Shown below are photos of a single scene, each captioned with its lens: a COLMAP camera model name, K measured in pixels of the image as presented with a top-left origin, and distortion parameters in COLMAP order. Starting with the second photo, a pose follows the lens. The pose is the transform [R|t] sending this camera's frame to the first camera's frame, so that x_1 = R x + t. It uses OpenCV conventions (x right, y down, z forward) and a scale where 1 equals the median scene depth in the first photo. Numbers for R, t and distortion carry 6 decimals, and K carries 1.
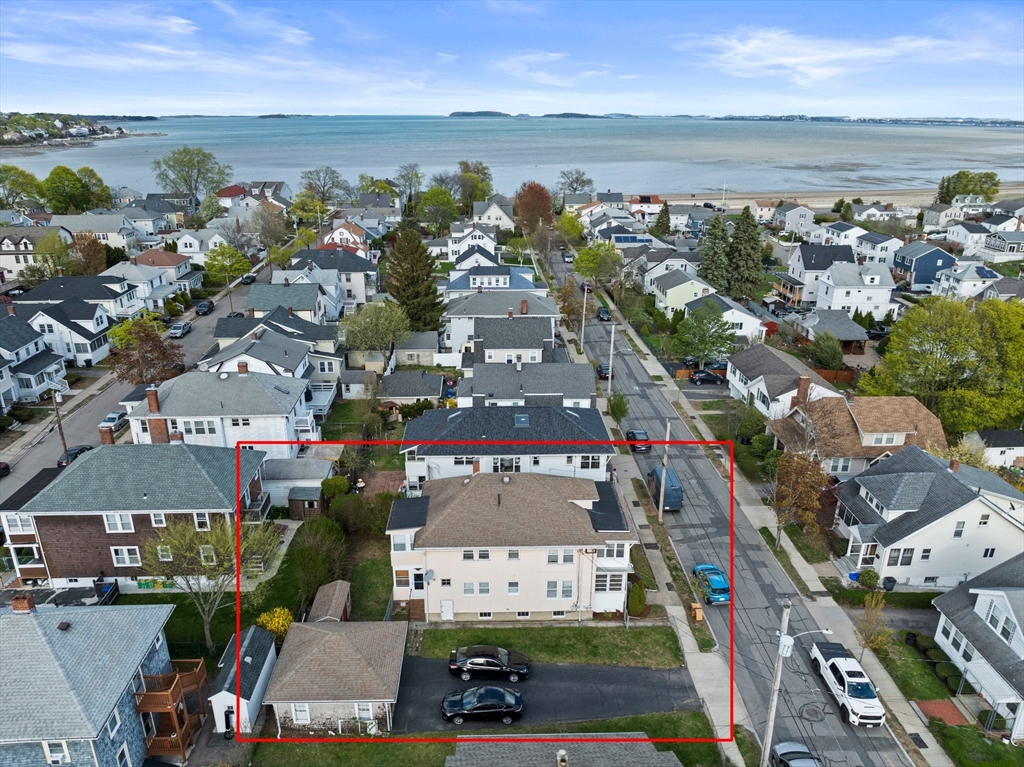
lens RADIAL K [[720.0, 0, 505.8], [0, 720.0, 385.2], [0, 0, 1]] dist [-0.036929, -0.003168]
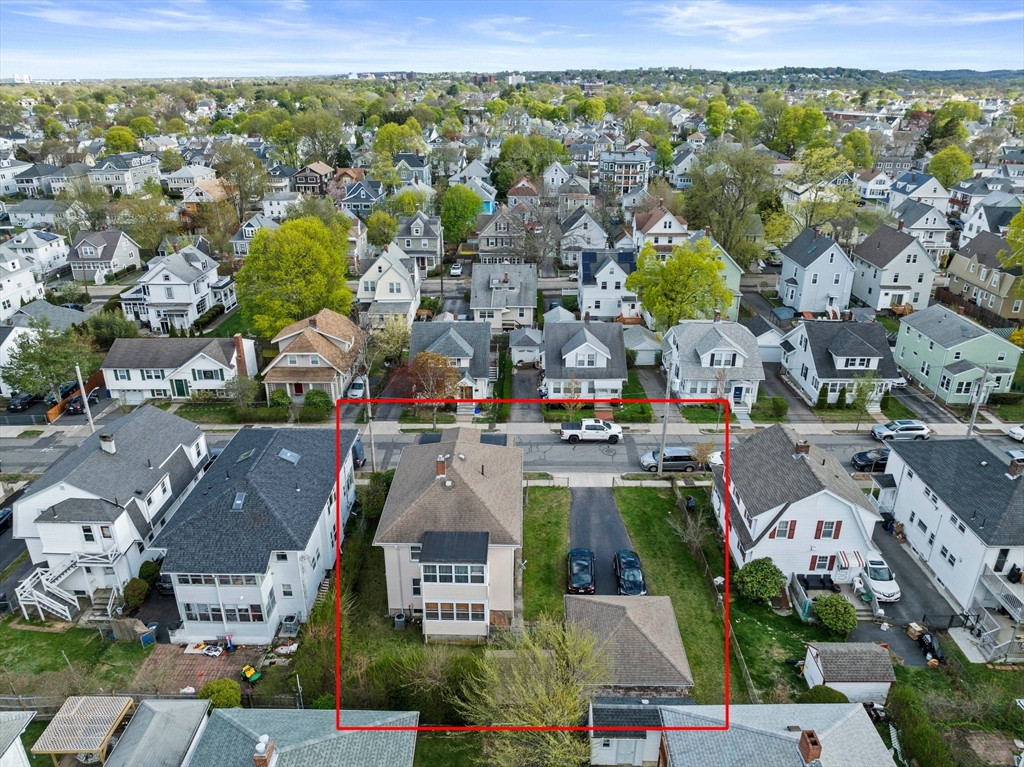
lens RADIAL K [[720.0, 0, 505.8], [0, 720.0, 385.2], [0, 0, 1]] dist [-0.036929, -0.003168]
pose [[0.047414, -0.396976, 0.916603, -0.631700], [0.353443, 0.864937, 0.356317, -0.208613], [-0.934254, 0.307073, 0.181319, 0.536881]]
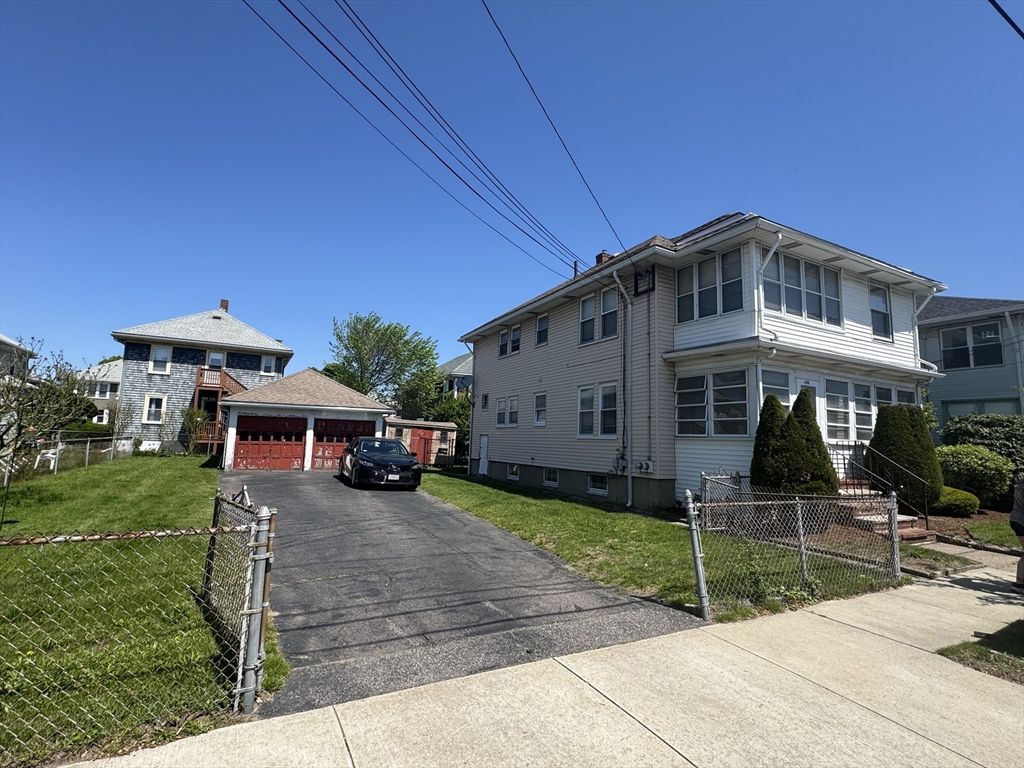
lens RADIAL K [[486.6, 0, 511.2], [0, 486.6, 385.5], [0, 0, 1]] dist [-0.000818, -0.000068]
pose [[0.442531, -0.094110, -0.891801, 0.221903], [-0.341515, 0.901850, -0.264638, 0.261396], [0.829176, 0.421674, 0.366957, 0.608207]]
